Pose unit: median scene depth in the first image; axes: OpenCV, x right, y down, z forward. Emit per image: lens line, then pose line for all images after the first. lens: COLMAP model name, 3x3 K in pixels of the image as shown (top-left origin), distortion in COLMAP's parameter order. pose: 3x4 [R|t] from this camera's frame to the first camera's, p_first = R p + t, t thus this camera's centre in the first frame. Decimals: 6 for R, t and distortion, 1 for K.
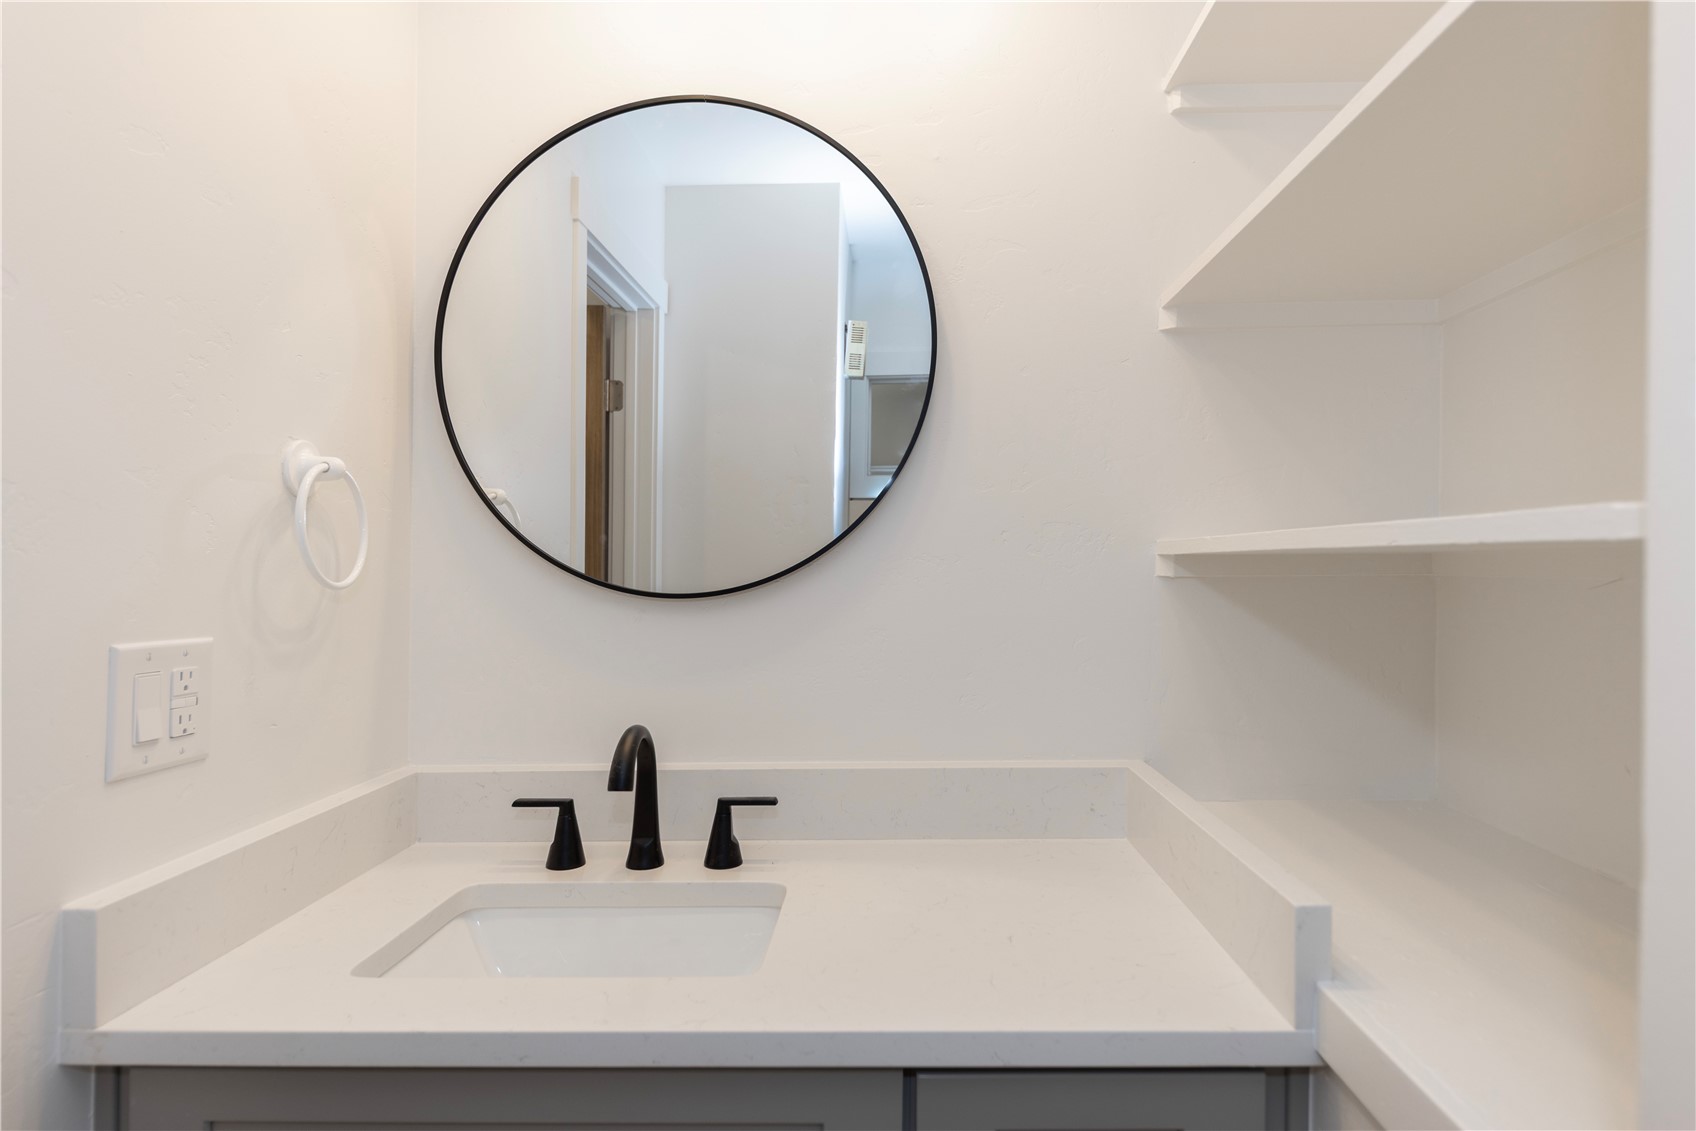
lens RADIAL K [[943.6, 0, 848.0], [0, 943.6, 565.5], [0, 0, 1]] dist [0.001008, -0.002242]
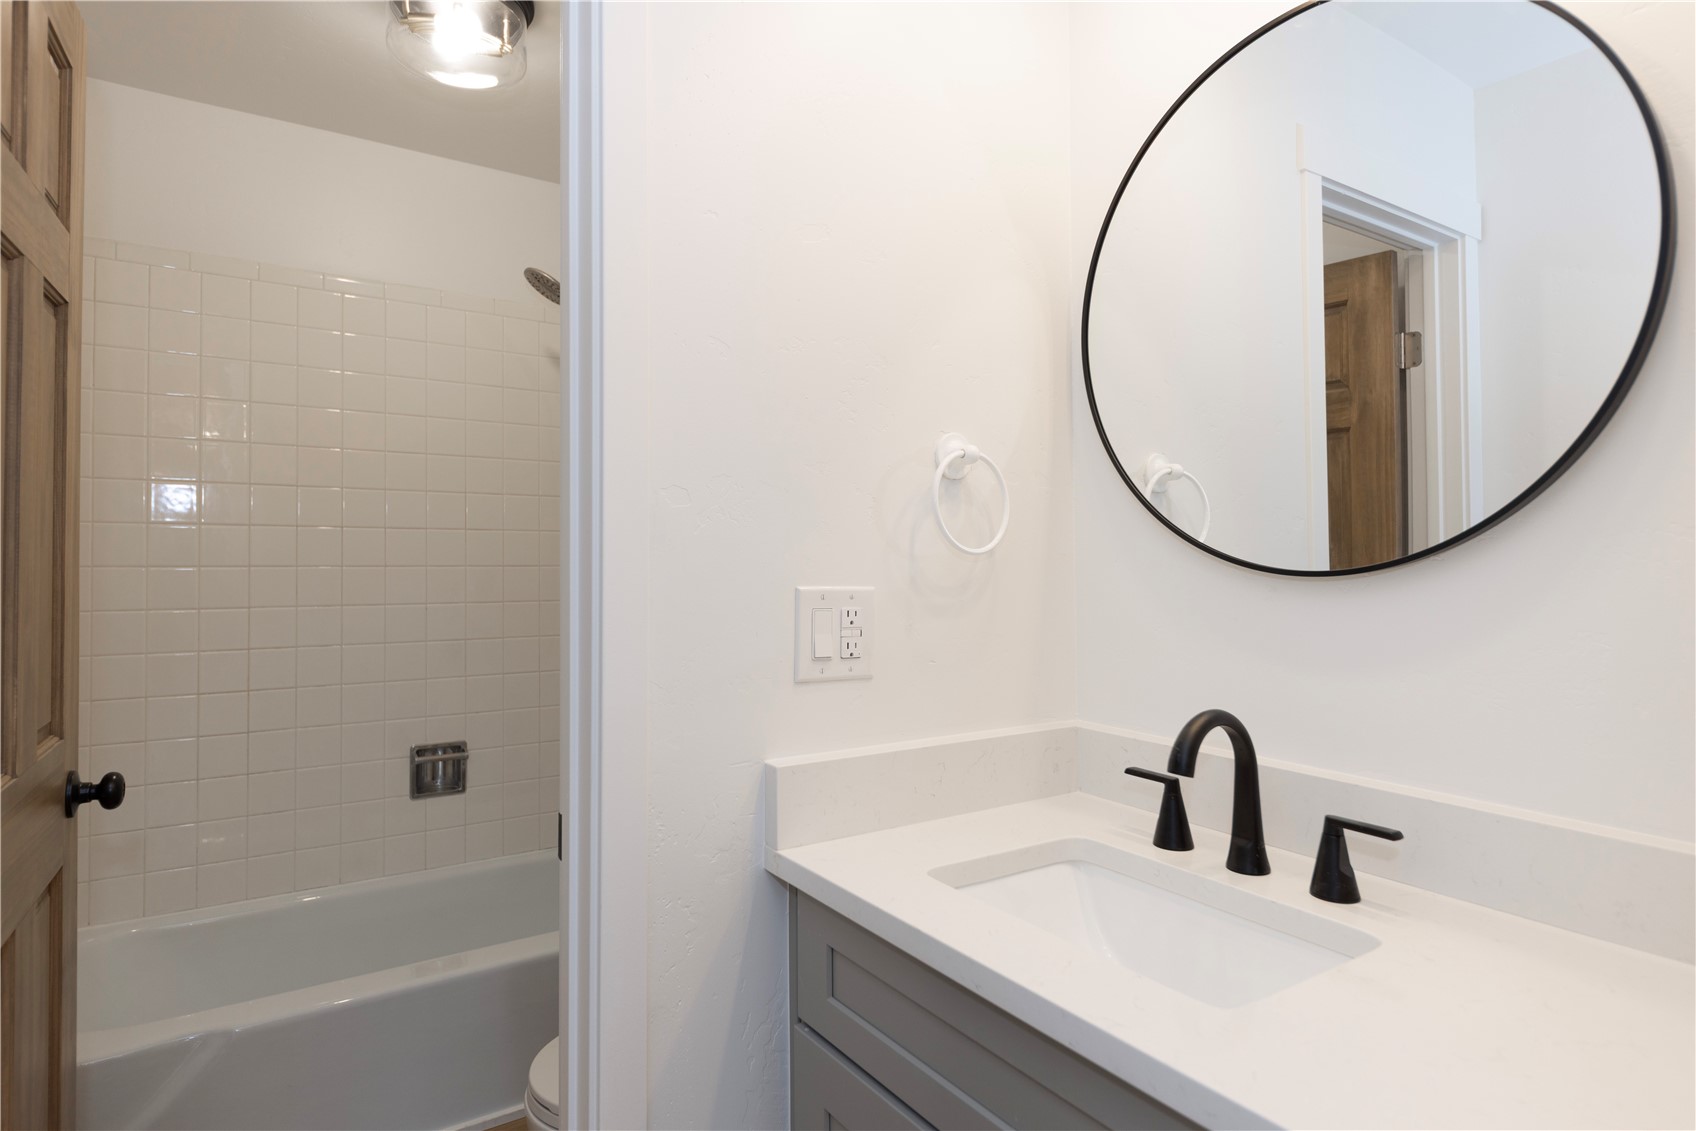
lens RADIAL K [[932.1, 0, 847.4], [0, 932.1, 524.8], [0, 0, 1]] dist [0.001687, 0.000160]
pose [[0.587384, -0.003022, -0.809302, 0.302792], [-0.017374, 0.999715, -0.016343, 0.009163], [0.809122, 0.023661, 0.587165, 0.167418]]
